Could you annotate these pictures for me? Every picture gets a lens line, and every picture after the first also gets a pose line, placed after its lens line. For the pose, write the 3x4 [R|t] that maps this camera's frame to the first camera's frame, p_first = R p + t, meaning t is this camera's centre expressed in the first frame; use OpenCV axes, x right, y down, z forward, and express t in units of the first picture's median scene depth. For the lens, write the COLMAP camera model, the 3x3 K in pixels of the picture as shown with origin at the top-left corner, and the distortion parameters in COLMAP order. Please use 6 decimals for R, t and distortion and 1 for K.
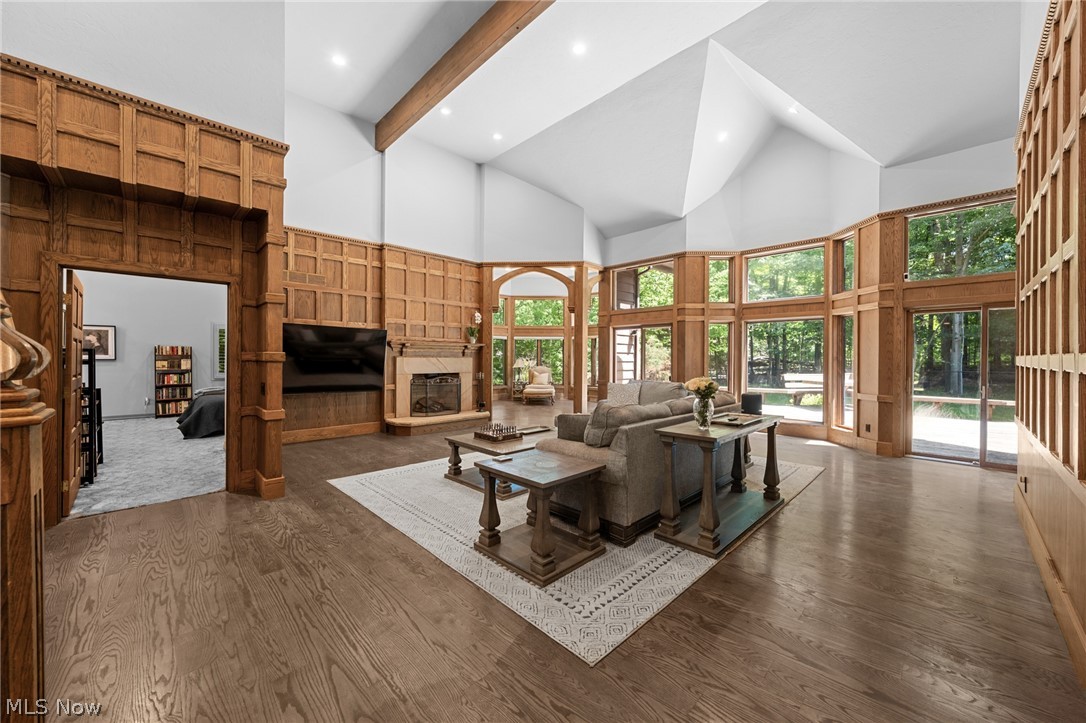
lens RADIAL K [[421.2, 0, 541.8], [0, 421.2, 359.2], [0, 0, 1]] dist [0.006985, 0.000449]
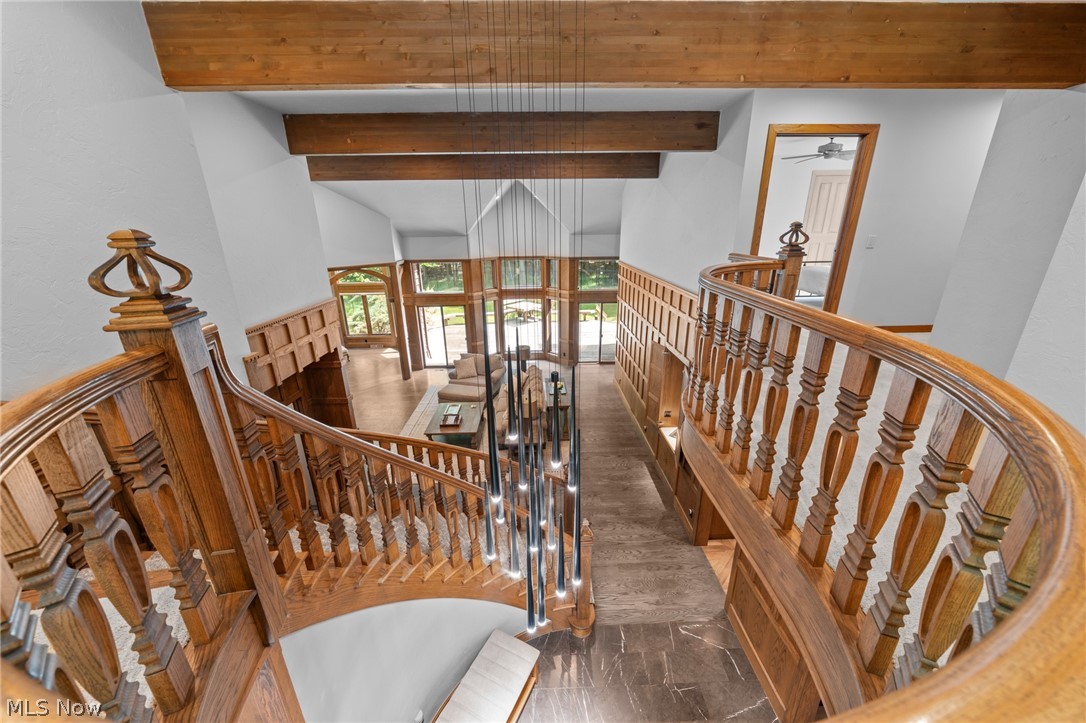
lens RADIAL K [[387.2, 0, 551.0], [0, 387.2, 359.9], [0, 0, 1]] dist [-0.002734, 0.000243]
pose [[0.661331, -0.254806, 0.705490, -1.115456], [0.017662, 0.945563, 0.324959, -0.732920], [-0.749887, -0.202445, 0.629830, -0.358685]]
